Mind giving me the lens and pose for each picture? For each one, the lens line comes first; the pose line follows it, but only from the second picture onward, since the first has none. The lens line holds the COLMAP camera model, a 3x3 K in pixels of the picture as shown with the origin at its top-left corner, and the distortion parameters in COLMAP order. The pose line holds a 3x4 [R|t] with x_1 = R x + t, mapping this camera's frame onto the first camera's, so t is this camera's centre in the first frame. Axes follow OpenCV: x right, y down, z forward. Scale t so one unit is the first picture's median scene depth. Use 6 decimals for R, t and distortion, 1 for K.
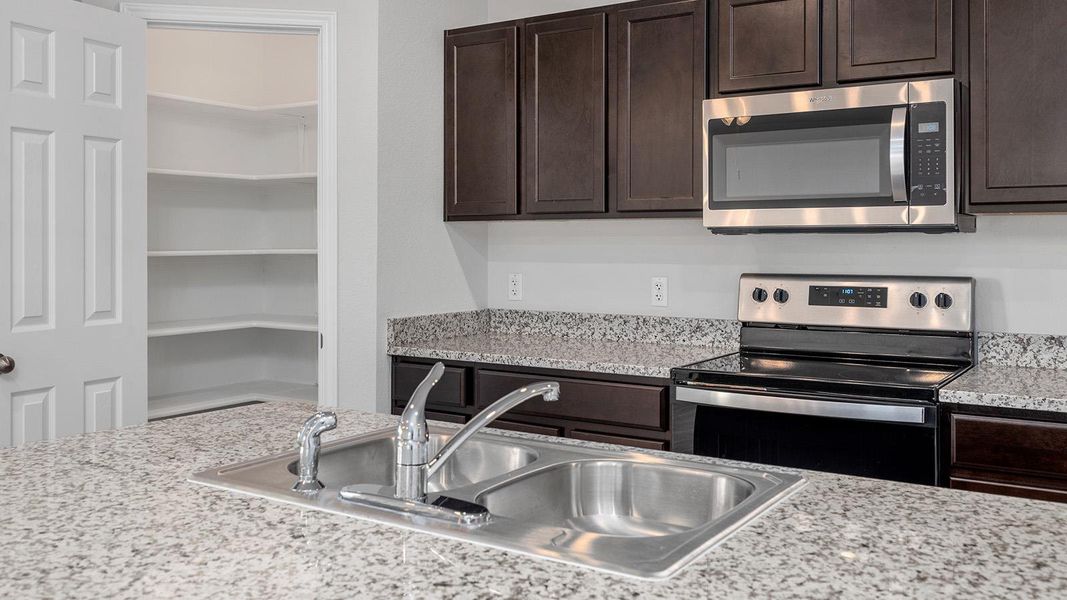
lens RADIAL K [[977.4, 0, 539.7], [0, 977.4, 255.6], [0, 0, 1]] dist [-0.003566, 0.000000]
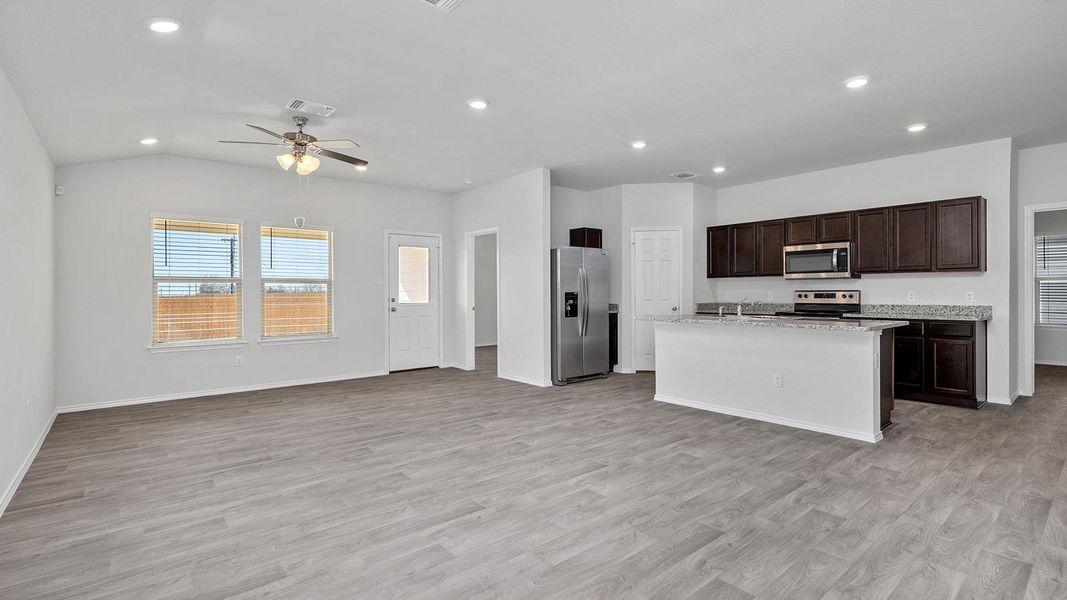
lens RADIAL K [[495.7, 0, 533.2], [0, 495.7, 297.5], [0, 0, 1]] dist [-0.004470, 0.001149]
pose [[0.955558, -0.002582, -0.294791, -0.216641], [0.001929, 0.999995, -0.002506, 0.052396], [0.294796, 0.001826, 0.955559, -1.244942]]
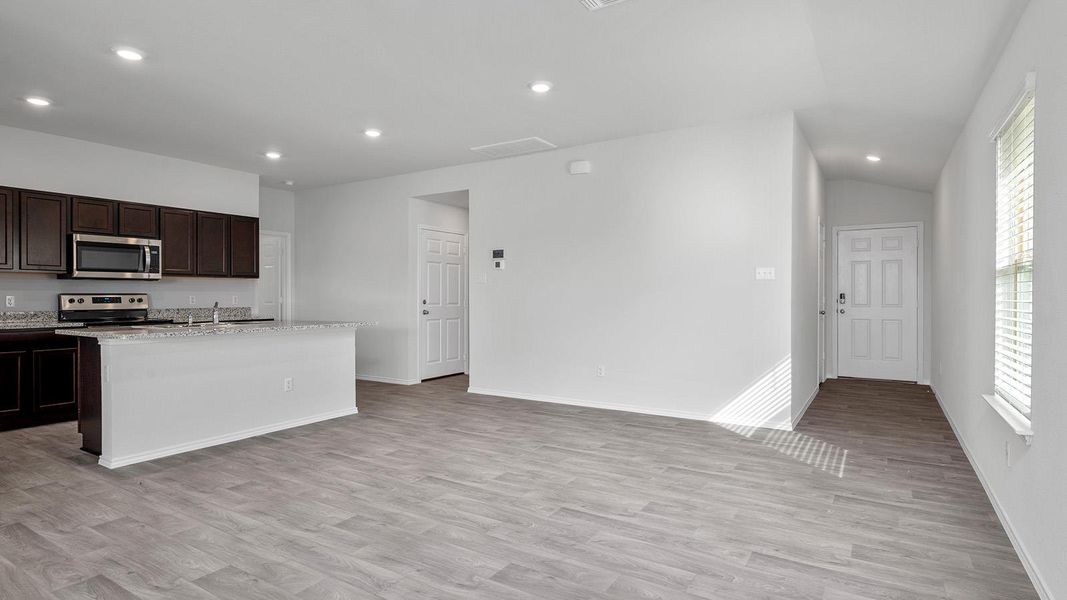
lens RADIAL K [[558.1, 0, 540.0], [0, 558.1, 307.0], [0, 0, 1]] dist [-0.003224, 0.001281]
pose [[-0.033194, -0.023057, 0.999183, -1.566719], [0.012224, 0.999650, 0.023474, 0.039710], [-0.999374, 0.012994, -0.032900, -0.348291]]
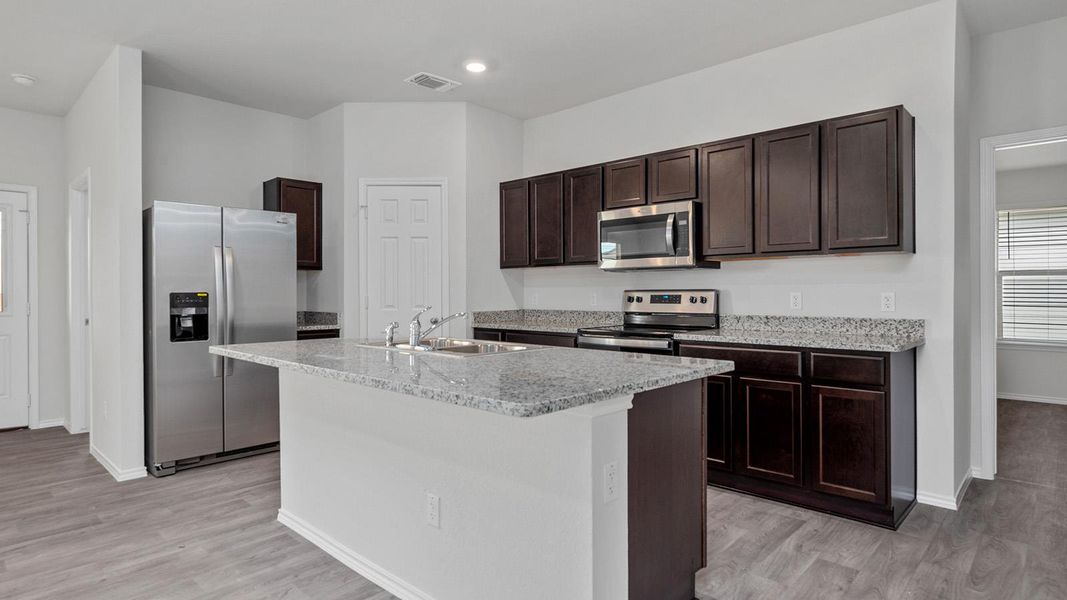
lens RADIAL K [[585.4, 0, 529.5], [0, 585.4, 295.1], [0, 0, 1]] dist [-0.007613, -0.003097]
pose [[0.983127, -0.004190, -0.182879, 0.260237], [0.003030, 0.999973, -0.006626, 0.041343], [0.182902, 0.005960, 0.983113, -0.361611]]
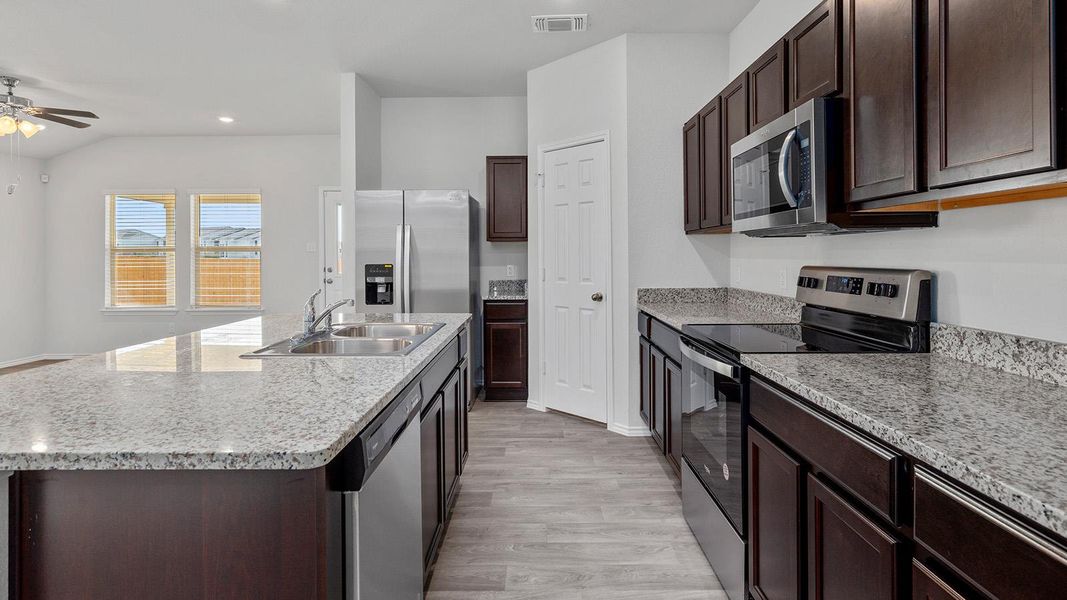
lens RADIAL K [[558.1, 0, 525.1], [0, 558.1, 254.1], [0, 0, 1]] dist [-0.003224, 0.001281]
pose [[0.506941, -0.005863, -0.861961, 0.718718], [-0.005102, 0.999939, -0.009802, 0.012957], [0.861966, 0.009367, 0.506880, 0.311989]]
